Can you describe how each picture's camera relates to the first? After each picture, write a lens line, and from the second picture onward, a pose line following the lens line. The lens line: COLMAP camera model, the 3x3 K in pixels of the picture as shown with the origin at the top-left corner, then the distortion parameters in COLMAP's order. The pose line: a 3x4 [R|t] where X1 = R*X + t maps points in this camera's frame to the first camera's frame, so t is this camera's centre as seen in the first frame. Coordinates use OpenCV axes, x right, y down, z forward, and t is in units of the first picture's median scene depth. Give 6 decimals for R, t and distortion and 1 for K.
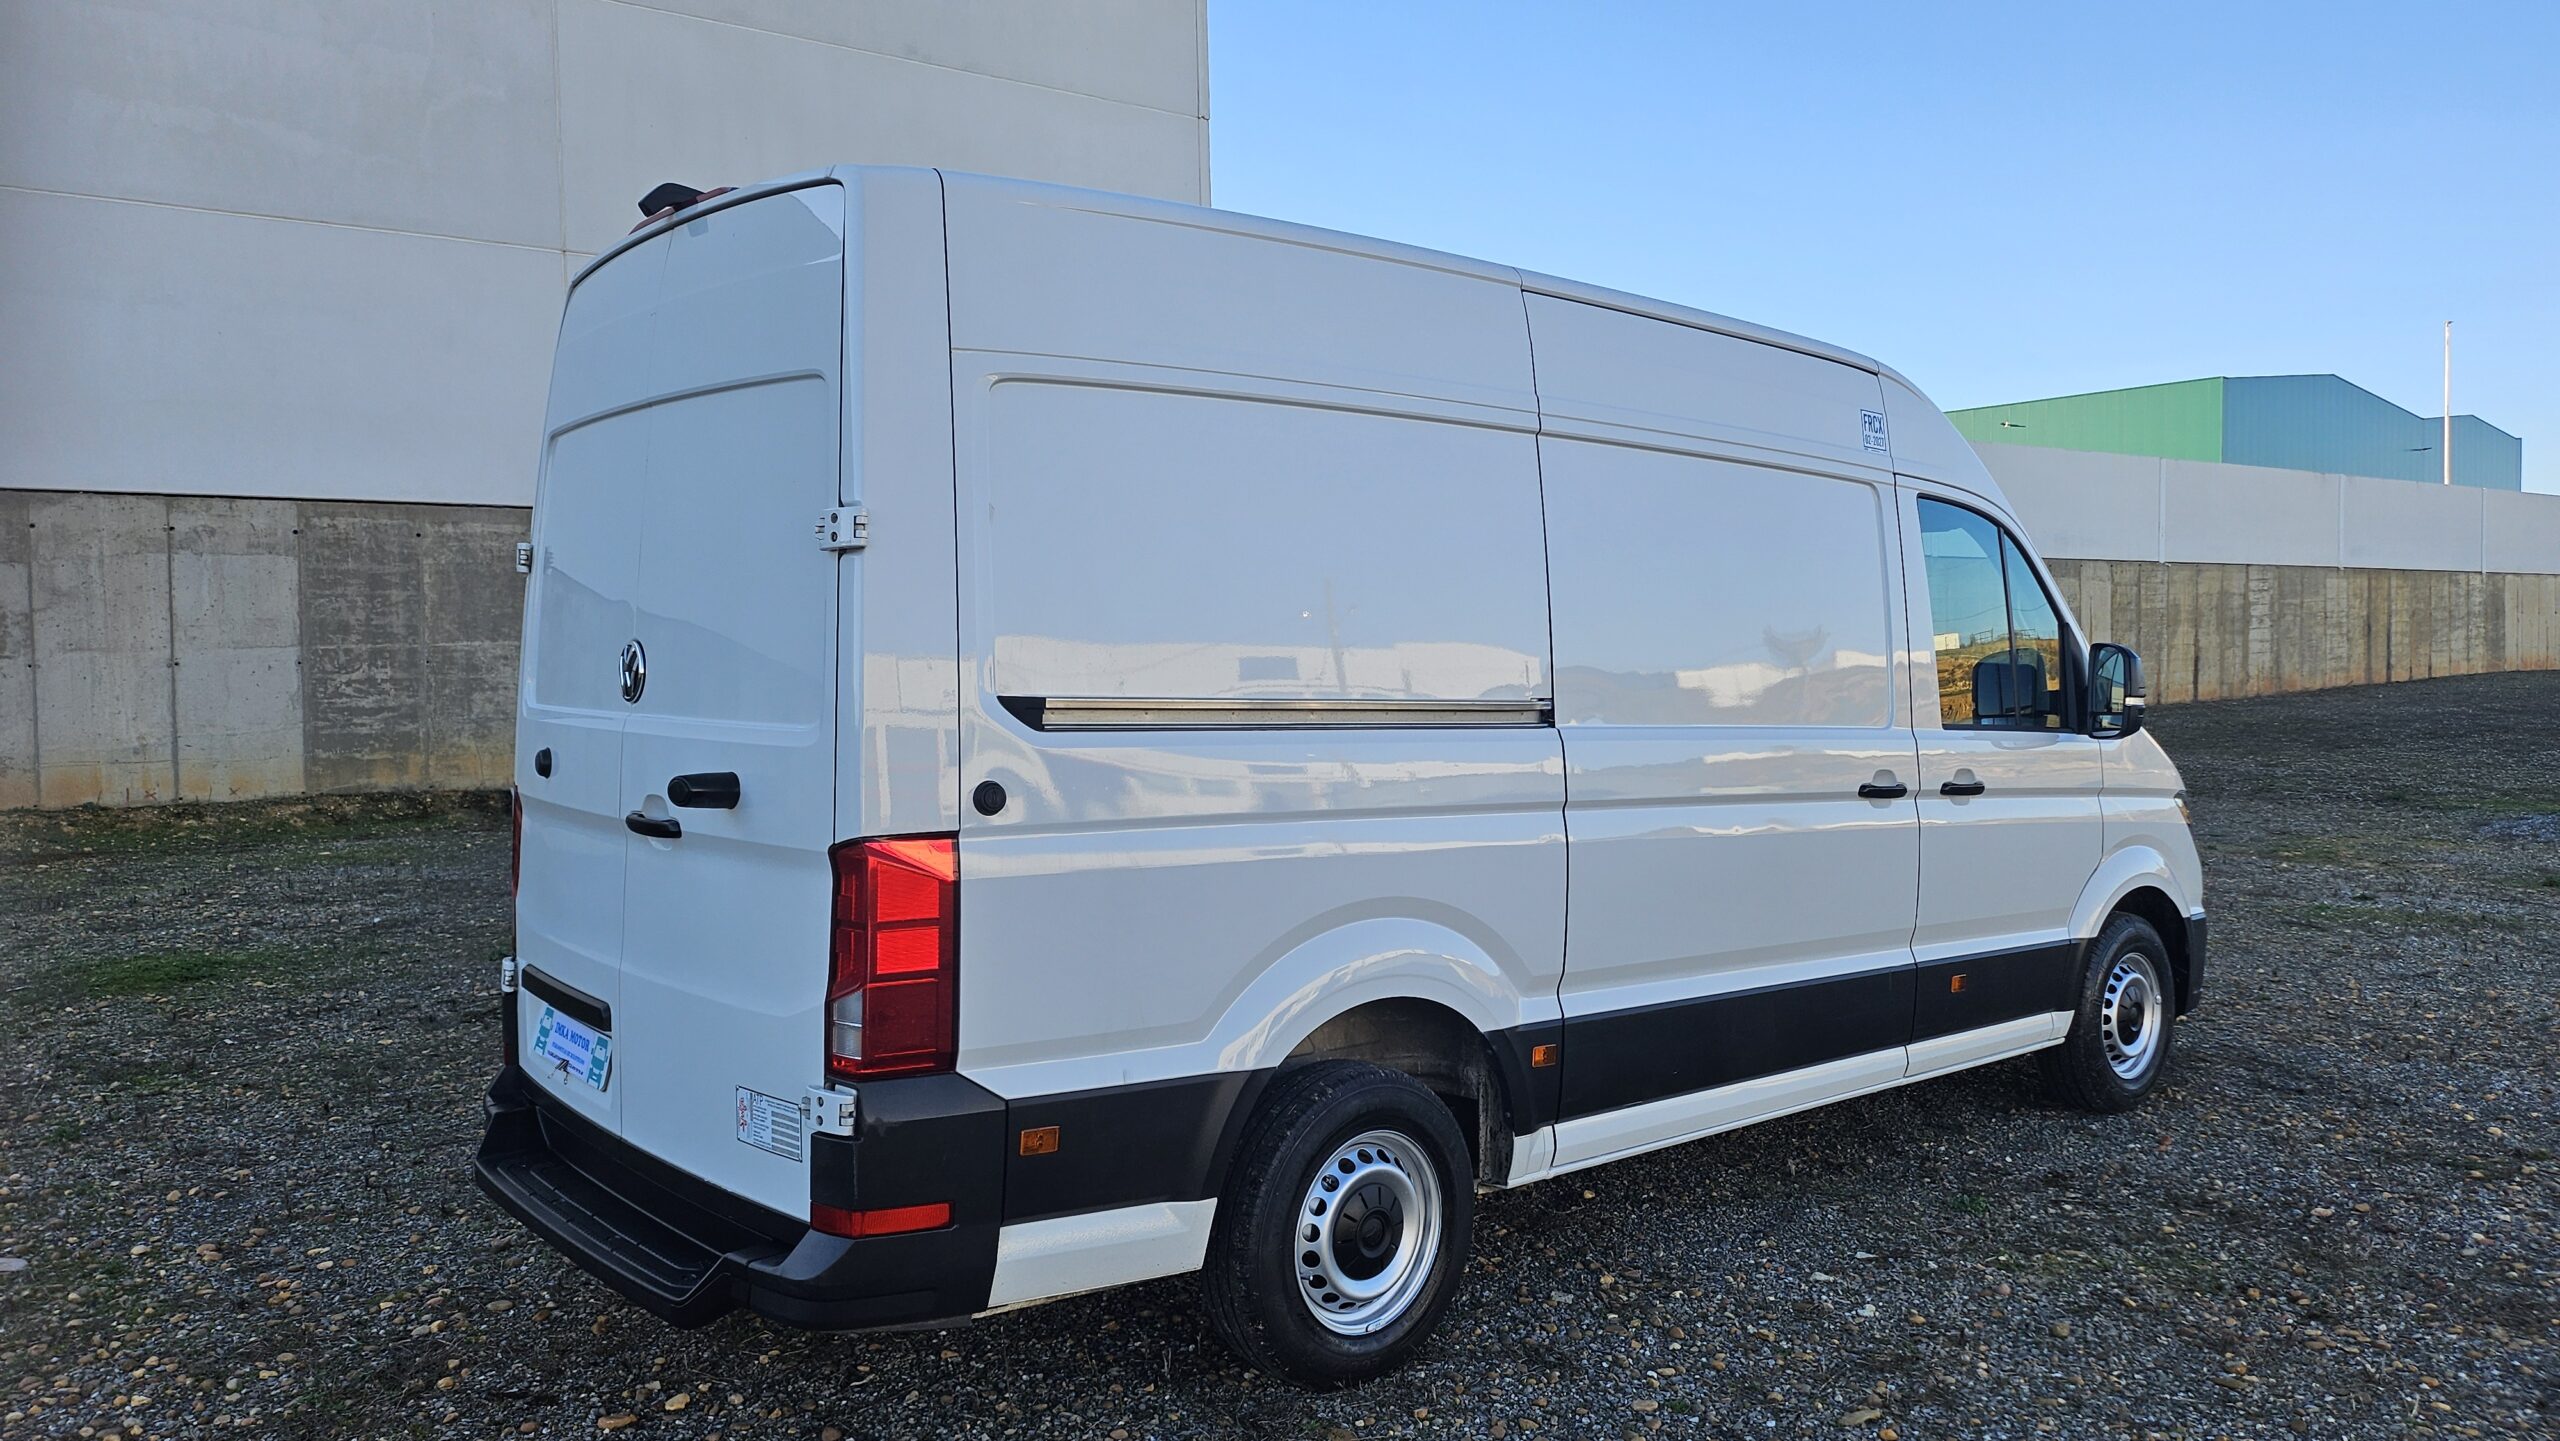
lens RADIAL K [[1785.2, 0, 1300.6], [0, 1785.2, 744.5], [0, 0, 1]] dist [0.067056, -0.075415]
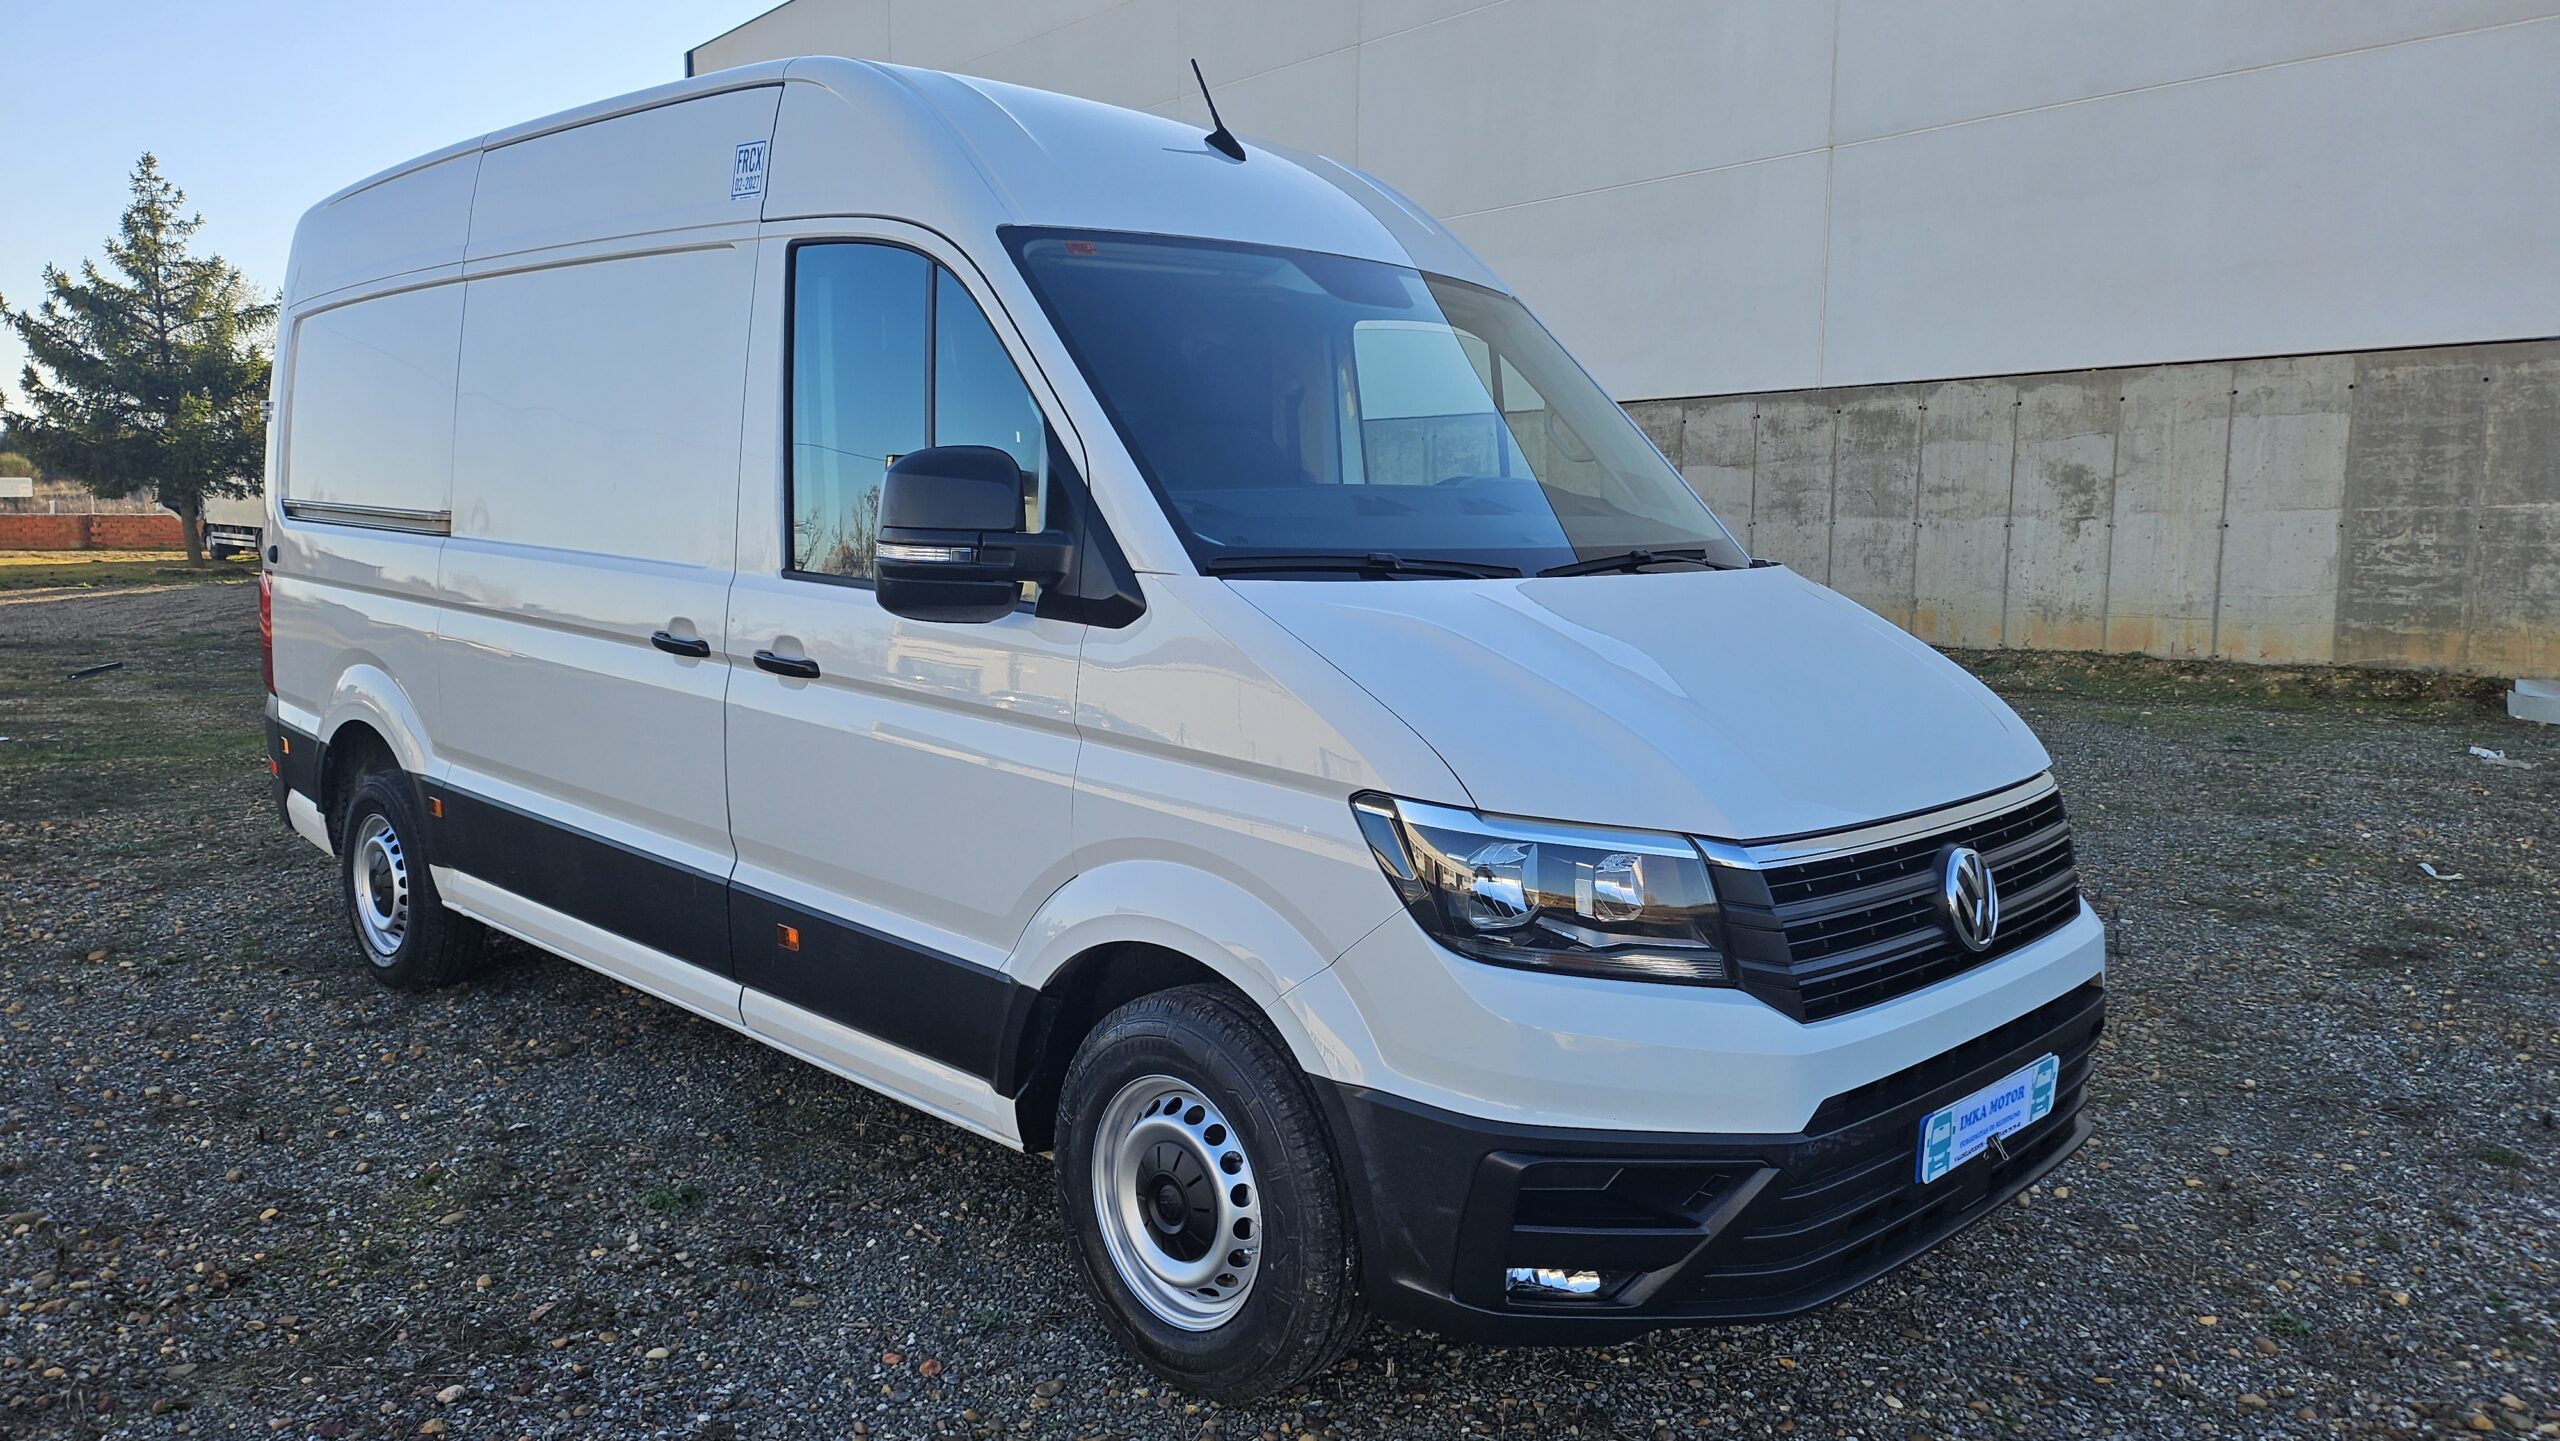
lens RADIAL K [[1785.2, 0, 1300.6], [0, 1785.2, 744.5], [0, 0, 1]] dist [0.067056, -0.075415]
pose [[0.096743, 0.128414, -0.986991, 0.360980], [-0.062885, 0.990449, 0.122700, -0.014248], [0.993321, 0.050197, 0.103895, 0.377201]]
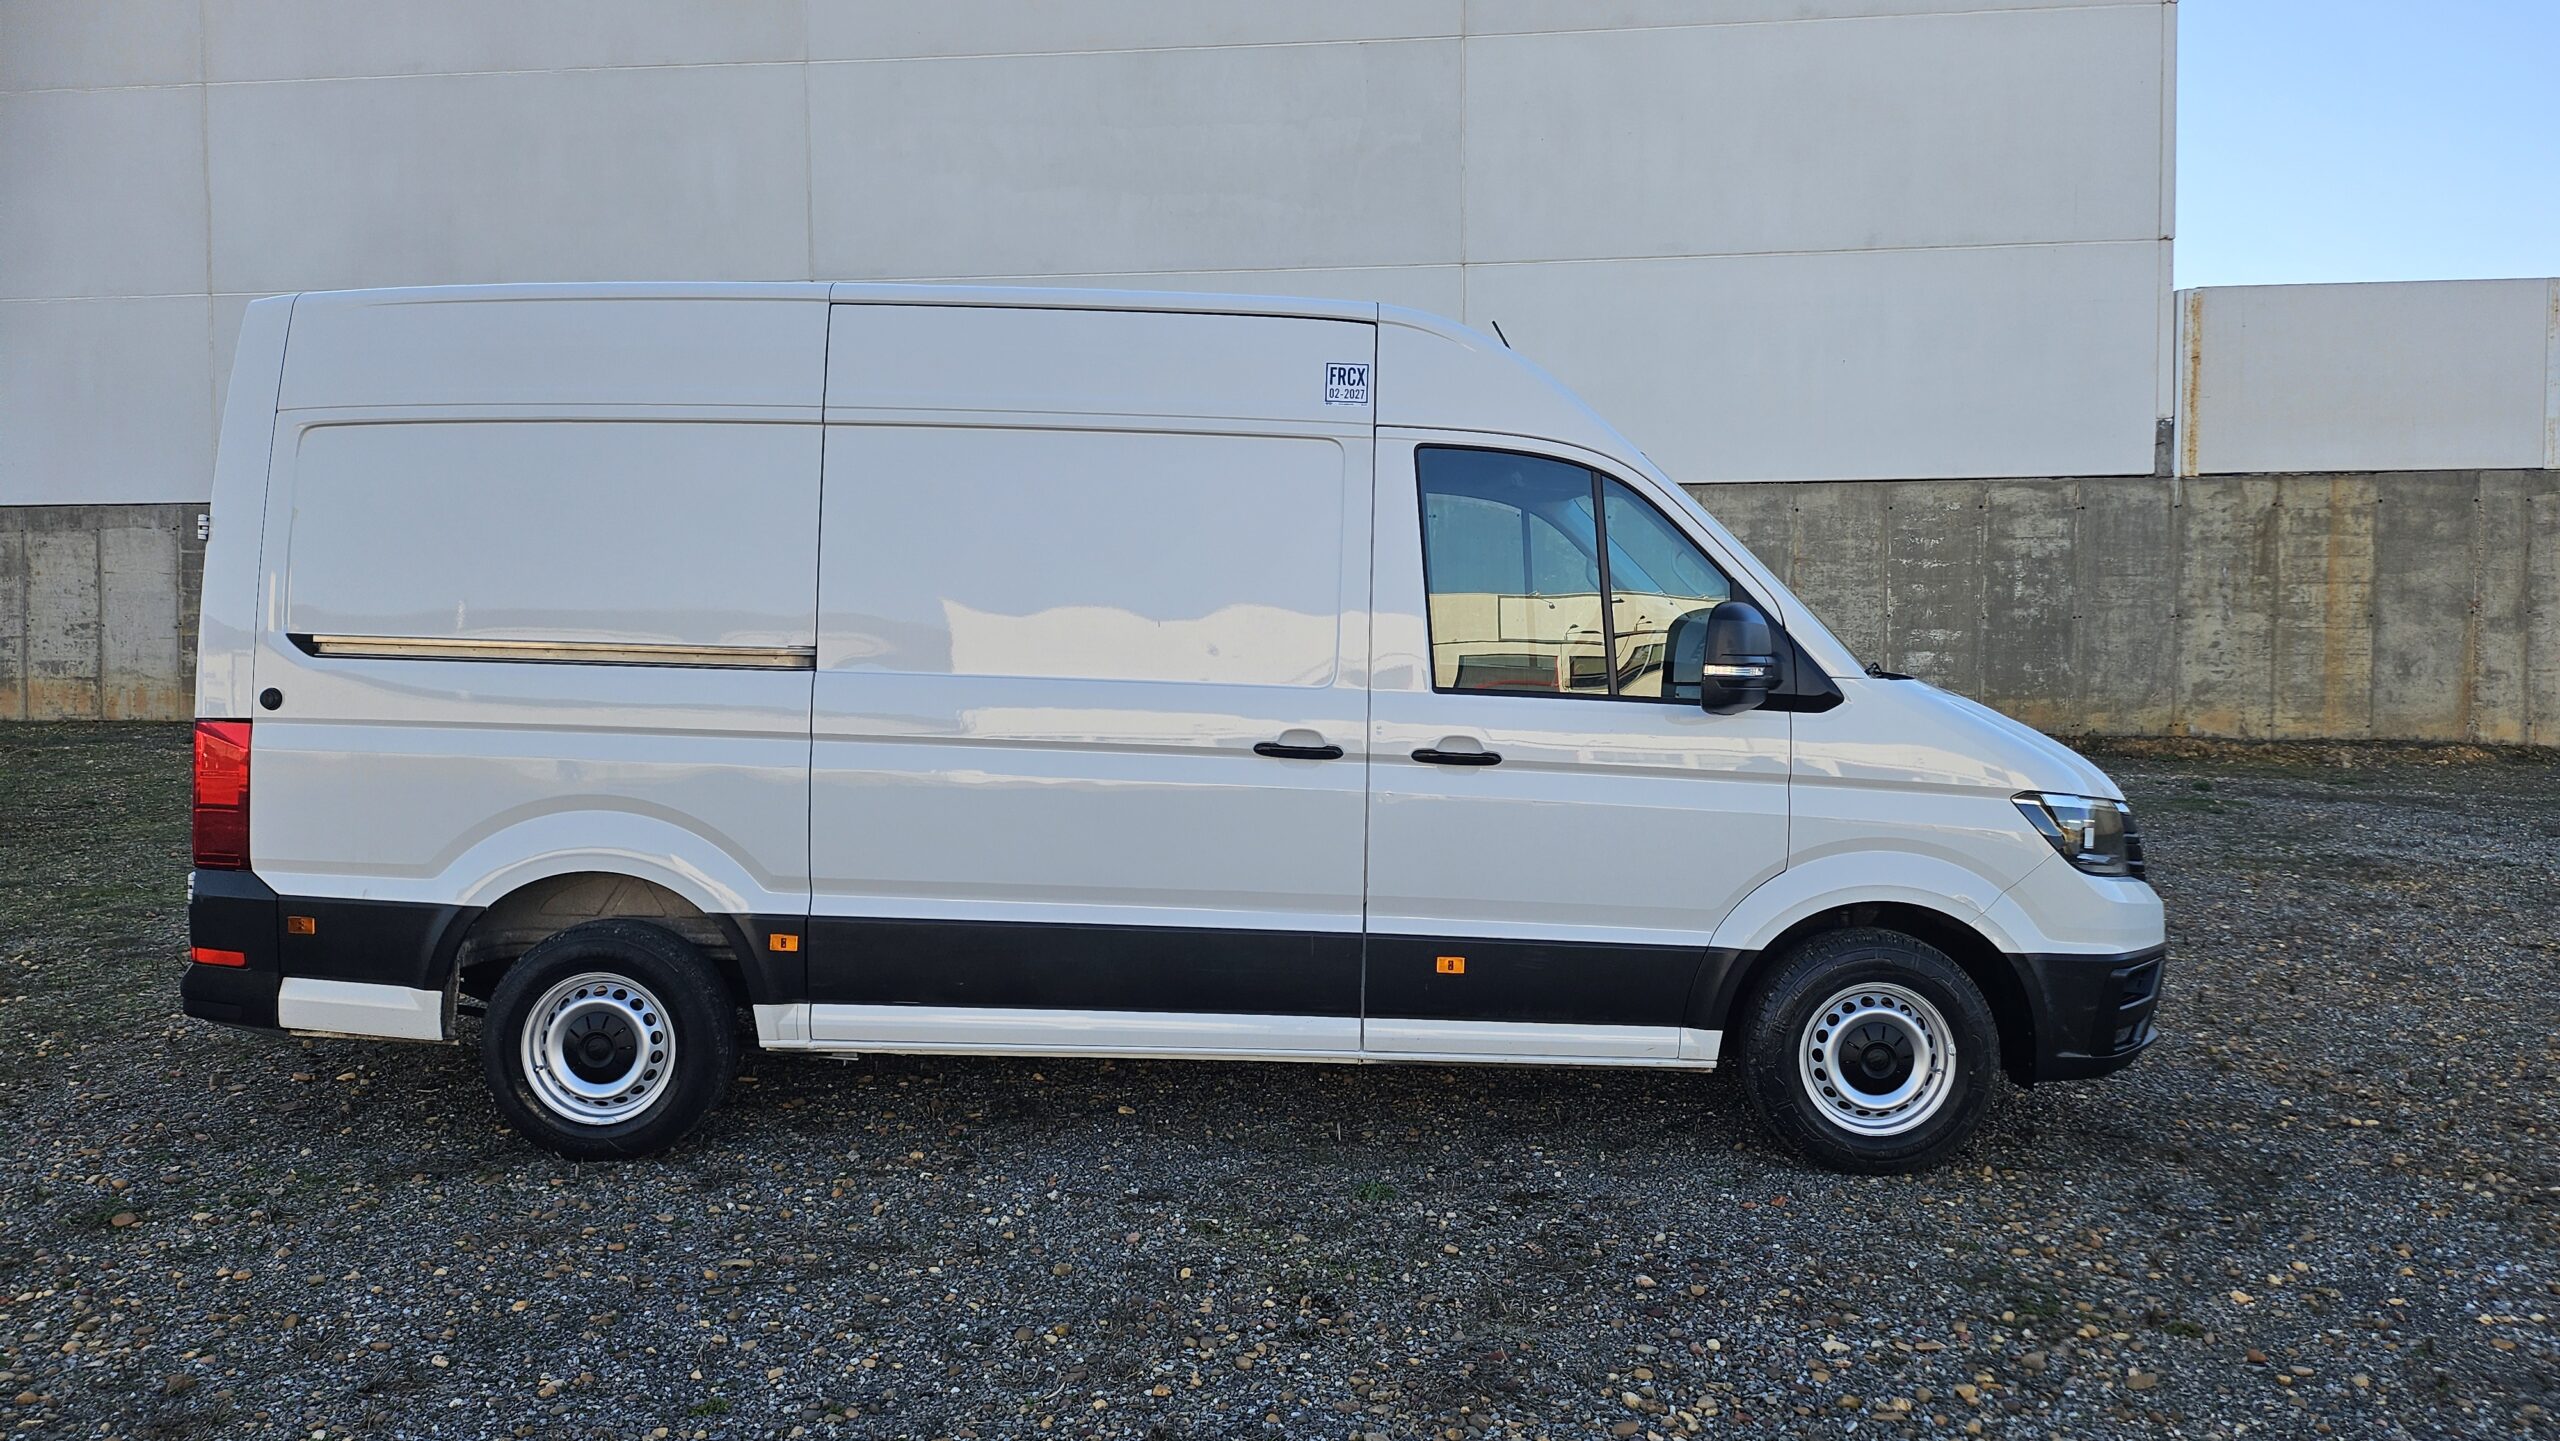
lens RADIAL K [[1782.9, 0, 1274.0], [0, 1782.9, 705.8], [0, 0, 1]] dist [0.058604, -0.062394]
pose [[0.745358, 0.037337, -0.665618, 0.305286], [-0.037993, 0.999187, 0.013503, -0.003681], [0.665581, 0.015224, 0.746170, 0.082542]]
